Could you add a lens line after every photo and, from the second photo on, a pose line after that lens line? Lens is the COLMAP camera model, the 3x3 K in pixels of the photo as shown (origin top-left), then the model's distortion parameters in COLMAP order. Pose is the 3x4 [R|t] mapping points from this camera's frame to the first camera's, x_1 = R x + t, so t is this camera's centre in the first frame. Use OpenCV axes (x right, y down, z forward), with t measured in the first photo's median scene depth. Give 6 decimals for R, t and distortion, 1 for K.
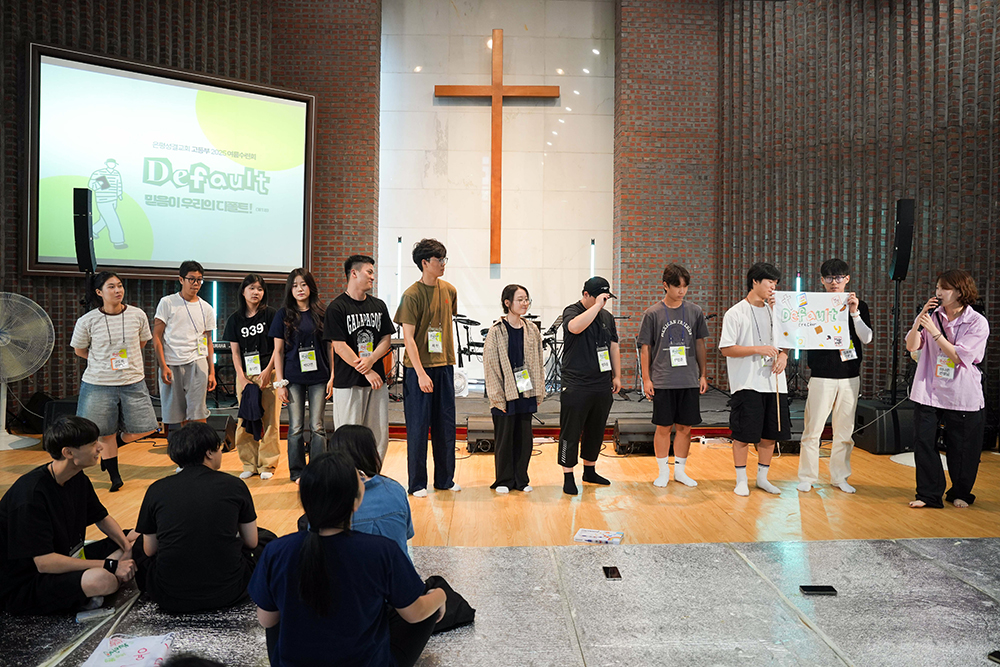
lens RADIAL K [[725.2, 0, 507.2], [0, 725.2, 322.3], [0, 0, 1]] dist [-0.112793, 0.092733]
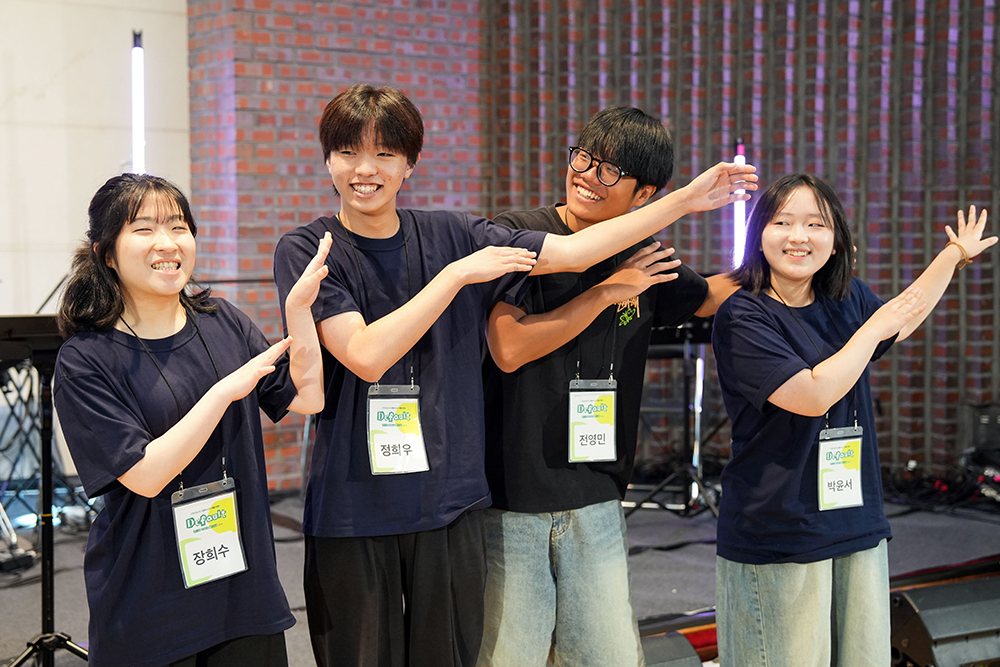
lens RADIAL K [[1507.2, 0, 504.4], [0, 1507.2, 296.1], [0, 0, 1]] dist [0.140947, 0.033396]
pose [[0.855962, -0.034649, 0.515876, -0.099668], [0.024789, 0.999355, 0.025992, -0.013455], [-0.516443, -0.009460, 0.856269, 0.369945]]
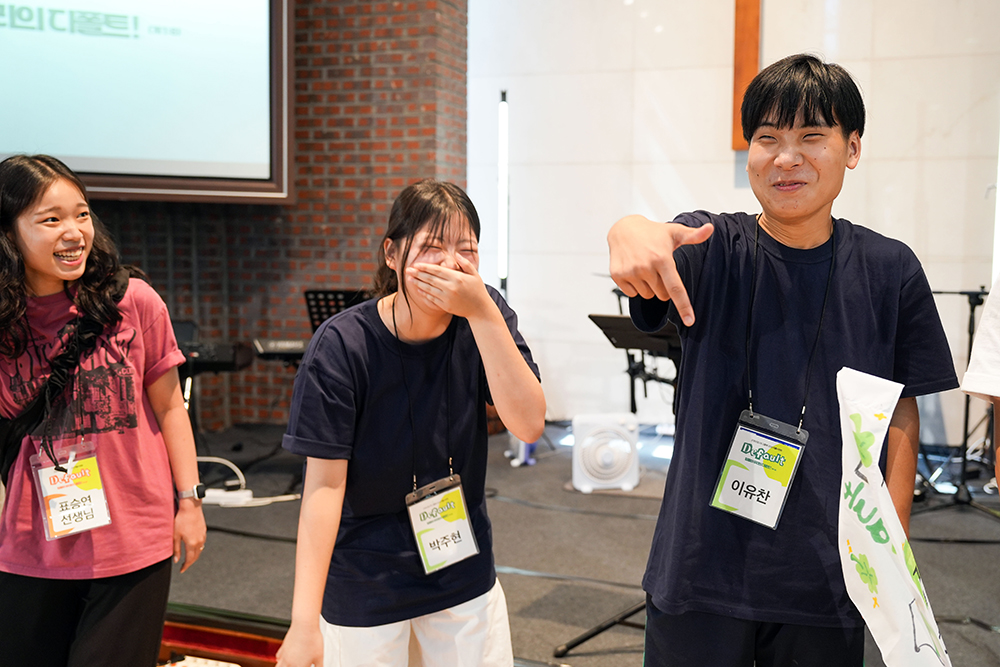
lens RADIAL K [[1025.3, 0, 538.6], [0, 1025.3, 314.8], [0, 0, 1]] dist [-0.021055, 0.128587]
pose [[0.939782, 0.023409, -0.340972, 0.082802], [-0.009694, 0.999076, 0.041871, -0.013249], [0.341637, -0.036045, 0.939140, 0.470165]]
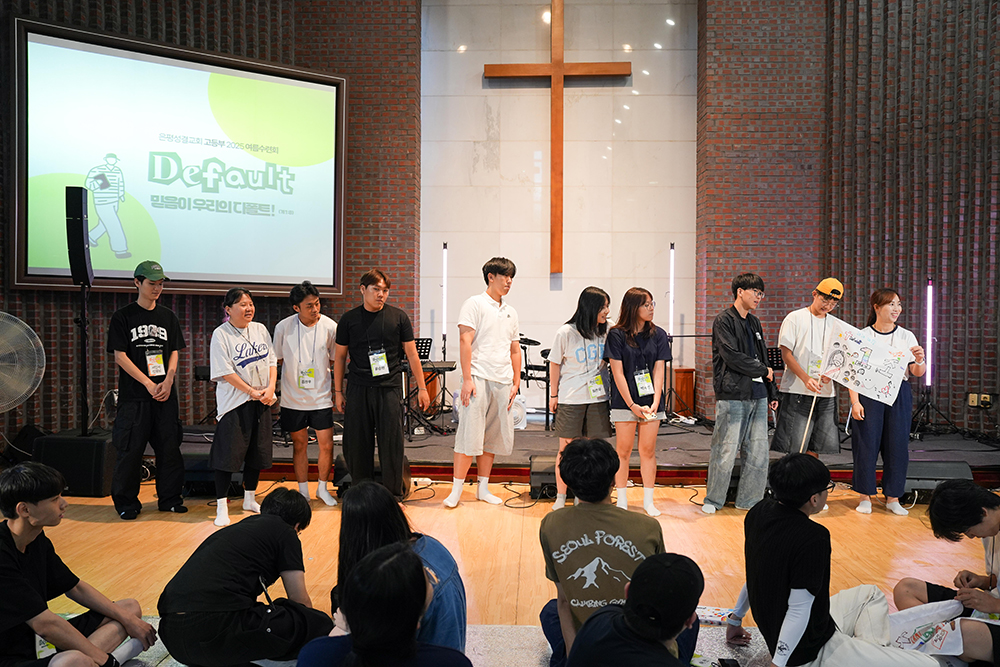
lens RADIAL K [[813.3, 0, 502.0], [0, 813.3, 336.0], [0, 0, 1]] dist [-0.069103, 0.109387]
pose [[0.997643, -0.003904, -0.068507, -0.016811], [0.003572, 0.999981, -0.004954, -0.002294], [0.068525, 0.004698, 0.997638, 0.045524]]
